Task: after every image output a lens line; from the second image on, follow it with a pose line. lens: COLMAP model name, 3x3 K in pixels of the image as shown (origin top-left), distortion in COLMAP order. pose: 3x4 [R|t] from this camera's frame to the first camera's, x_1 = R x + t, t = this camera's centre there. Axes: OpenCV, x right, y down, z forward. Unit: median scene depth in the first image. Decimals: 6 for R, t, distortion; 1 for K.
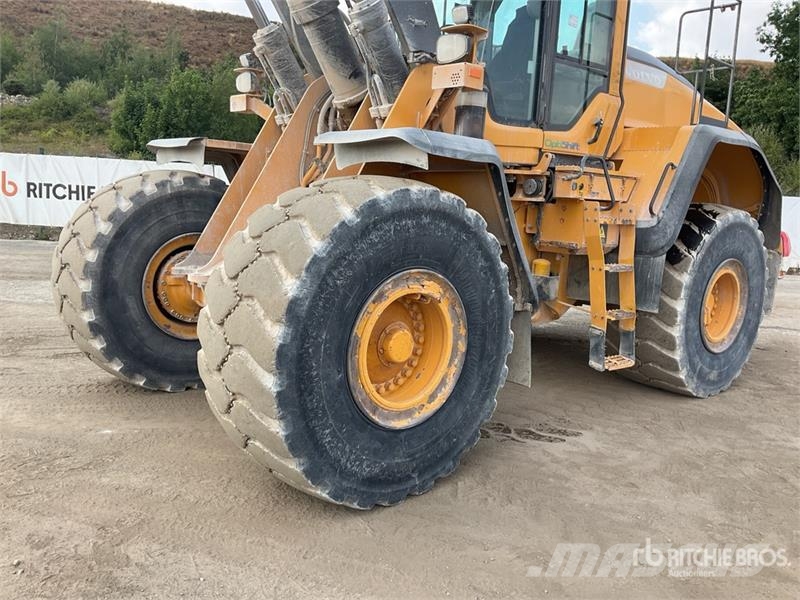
lens RADIAL K [[667.1, 0, 398.8], [0, 667.1, 289.6], [0, 0, 1]] dist [0.061334, -0.121720]
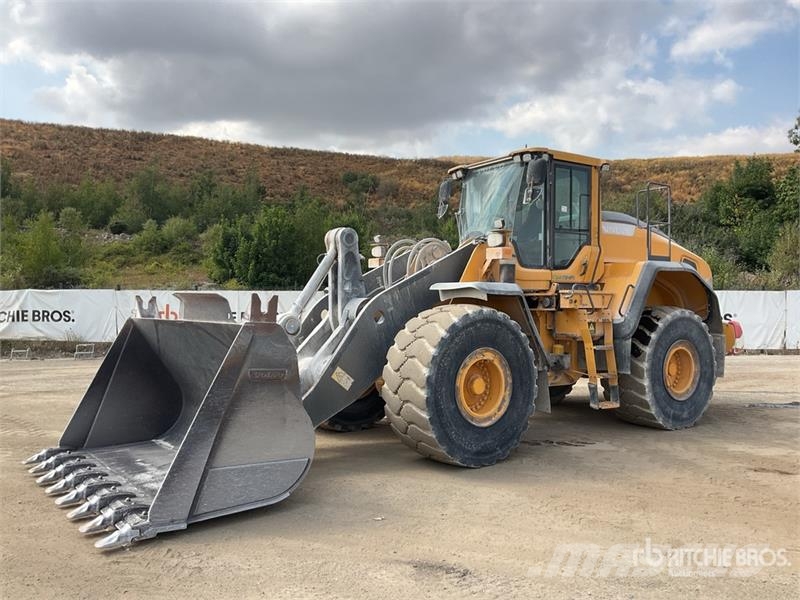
lens RADIAL K [[661.9, 0, 400.9], [0, 661.9, 304.1], [0, 0, 1]] dist [0.088909, -0.140393]
pose [[0.994757, -0.052426, -0.087807, -0.026457], [0.039753, 0.989308, -0.140319, 0.073316], [0.094225, 0.136093, 0.986205, -0.698768]]
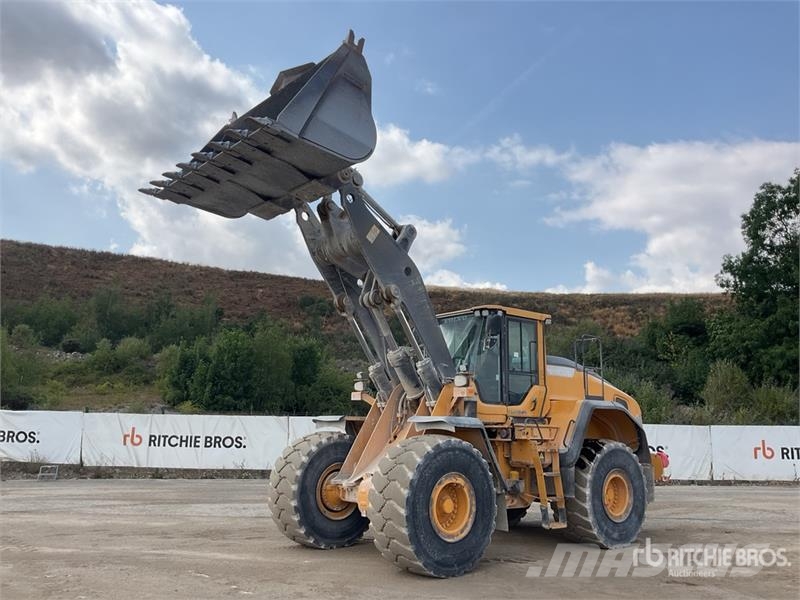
lens RADIAL K [[667.1, 0, 398.8], [0, 667.1, 289.6], [0, 0, 1]] dist [0.061334, -0.121720]
pose [[0.999225, -0.038042, -0.010093, -0.079089], [0.032423, 0.940999, -0.336853, 0.104002], [0.022312, 0.336265, 0.941503, -1.017844]]
